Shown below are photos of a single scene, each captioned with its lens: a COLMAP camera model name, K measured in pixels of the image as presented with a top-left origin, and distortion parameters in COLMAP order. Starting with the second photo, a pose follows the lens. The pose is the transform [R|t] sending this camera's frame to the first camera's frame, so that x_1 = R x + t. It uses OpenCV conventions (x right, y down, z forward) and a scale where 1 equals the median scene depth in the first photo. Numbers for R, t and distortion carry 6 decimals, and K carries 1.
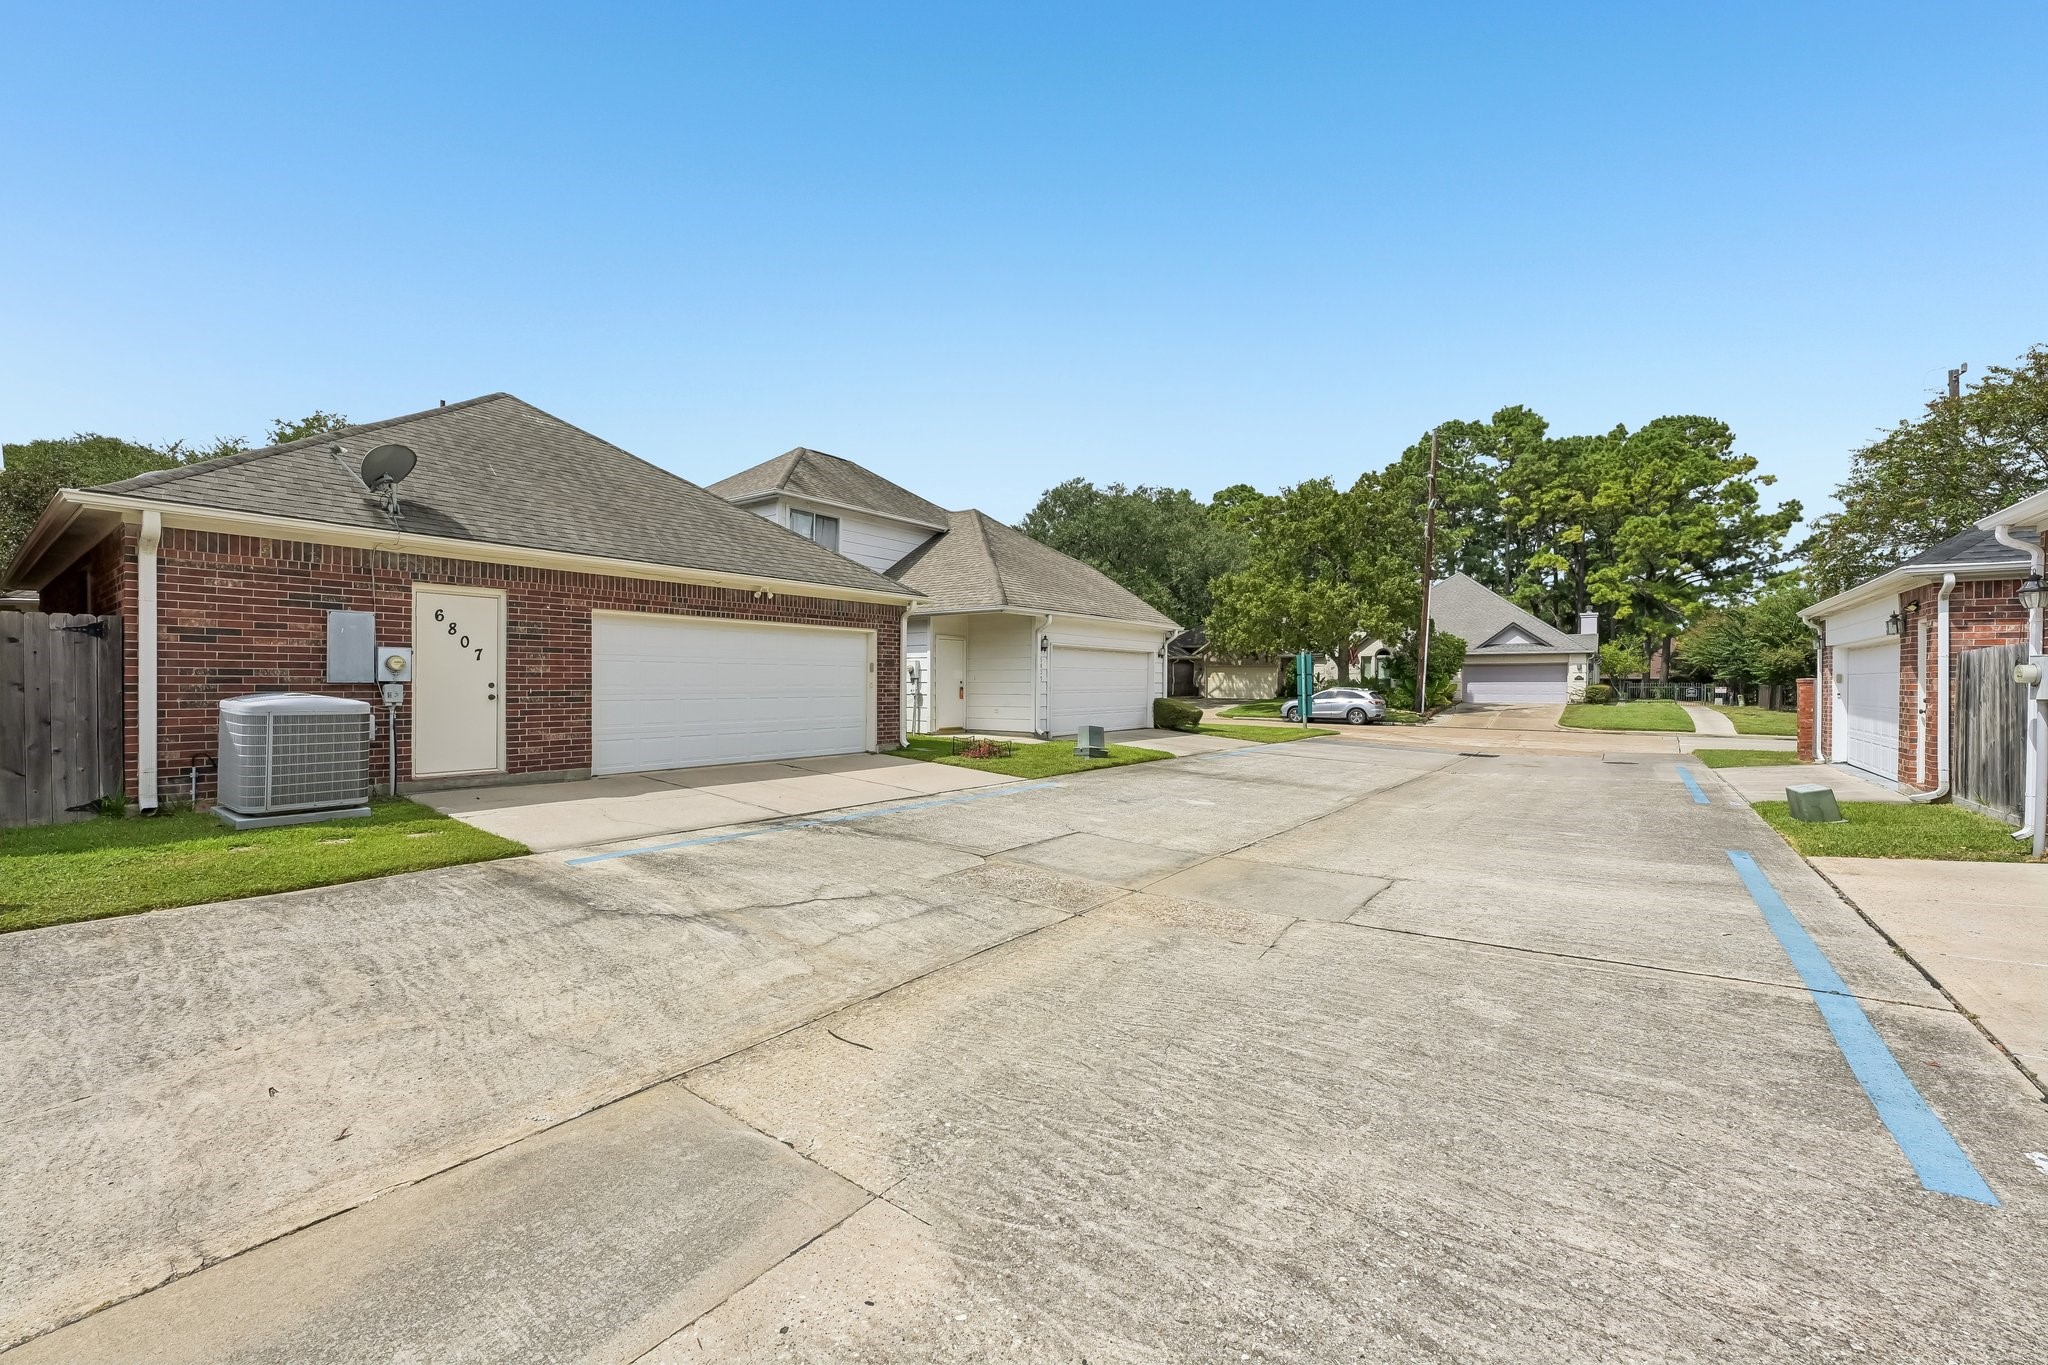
lens RADIAL K [[812.1, 0, 1025.1], [0, 812.1, 685.8], [0, 0, 1]] dist [-0.002946, 0.000357]
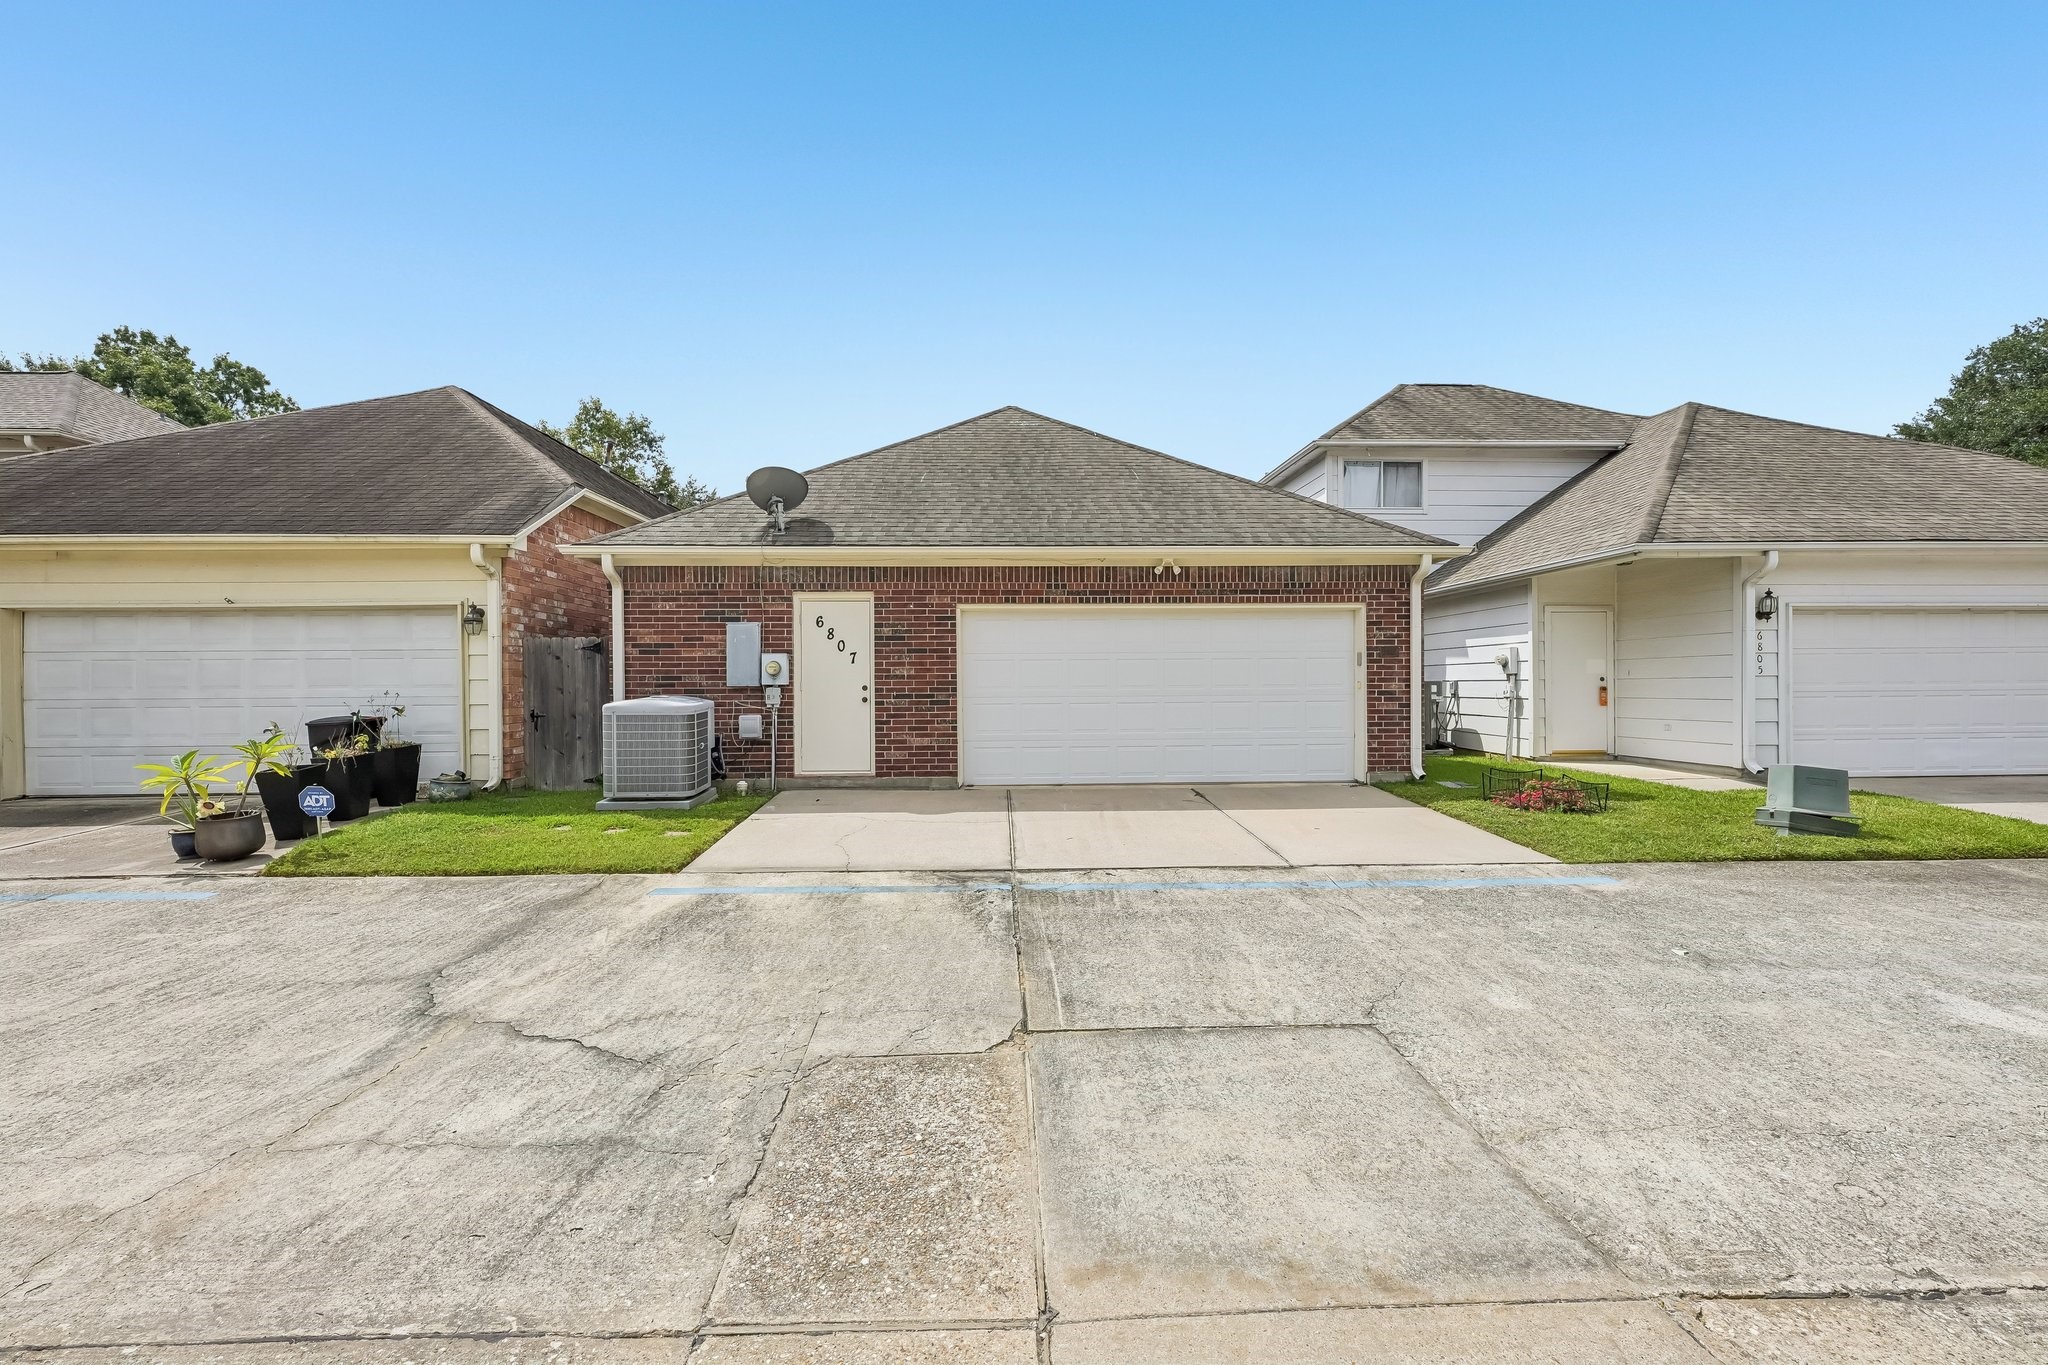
lens RADIAL K [[812.1, 0, 1022.1], [0, 812.1, 682.9], [0, 0, 1]] dist [-0.002946, 0.000357]
pose [[0.627255, -0.009591, -0.778755, 0.246033], [0.005782, 0.999954, -0.007658, 0.002013], [0.778792, 0.000300, 0.627282, 0.509926]]
